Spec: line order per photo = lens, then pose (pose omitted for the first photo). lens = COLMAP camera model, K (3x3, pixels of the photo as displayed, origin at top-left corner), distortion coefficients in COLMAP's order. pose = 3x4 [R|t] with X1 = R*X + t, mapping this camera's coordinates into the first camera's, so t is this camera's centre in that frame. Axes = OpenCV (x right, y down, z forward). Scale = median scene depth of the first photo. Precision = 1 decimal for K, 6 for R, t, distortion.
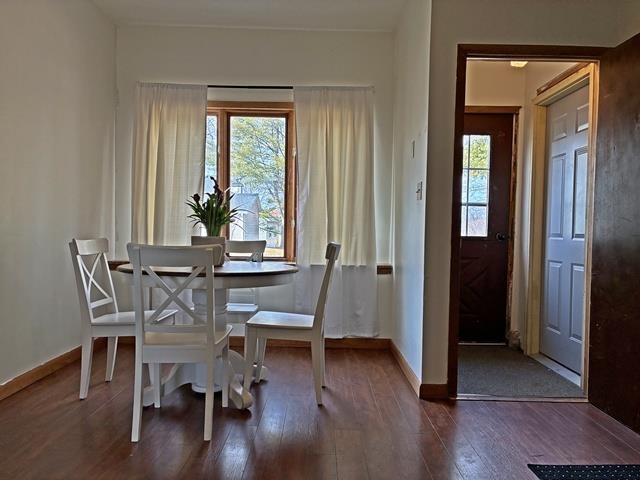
lens RADIAL K [[476.6, 0, 320.0], [0, 476.6, 240.0], [0, 0, 1]] dist [0.042252, -0.058813]
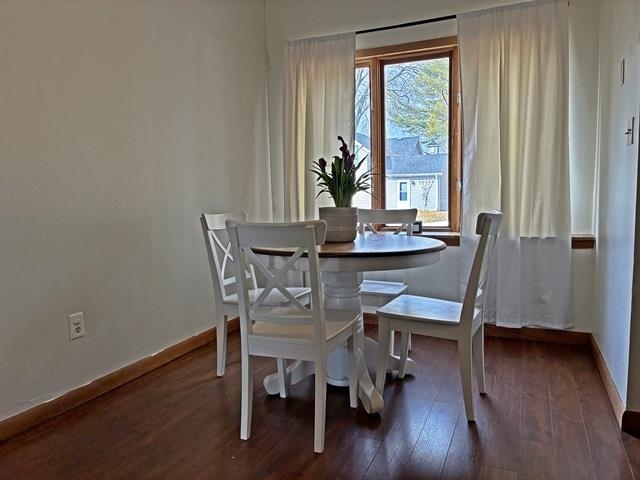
lens RADIAL K [[476.6, 0, 320.0], [0, 476.6, 240.0], [0, 0, 1]] dist [0.042252, -0.058813]
pose [[0.916971, 0.002490, -0.398946, 0.068048], [0.028666, 0.996985, 0.072112, -0.010023], [0.397922, -0.077561, 0.914135, 0.170191]]
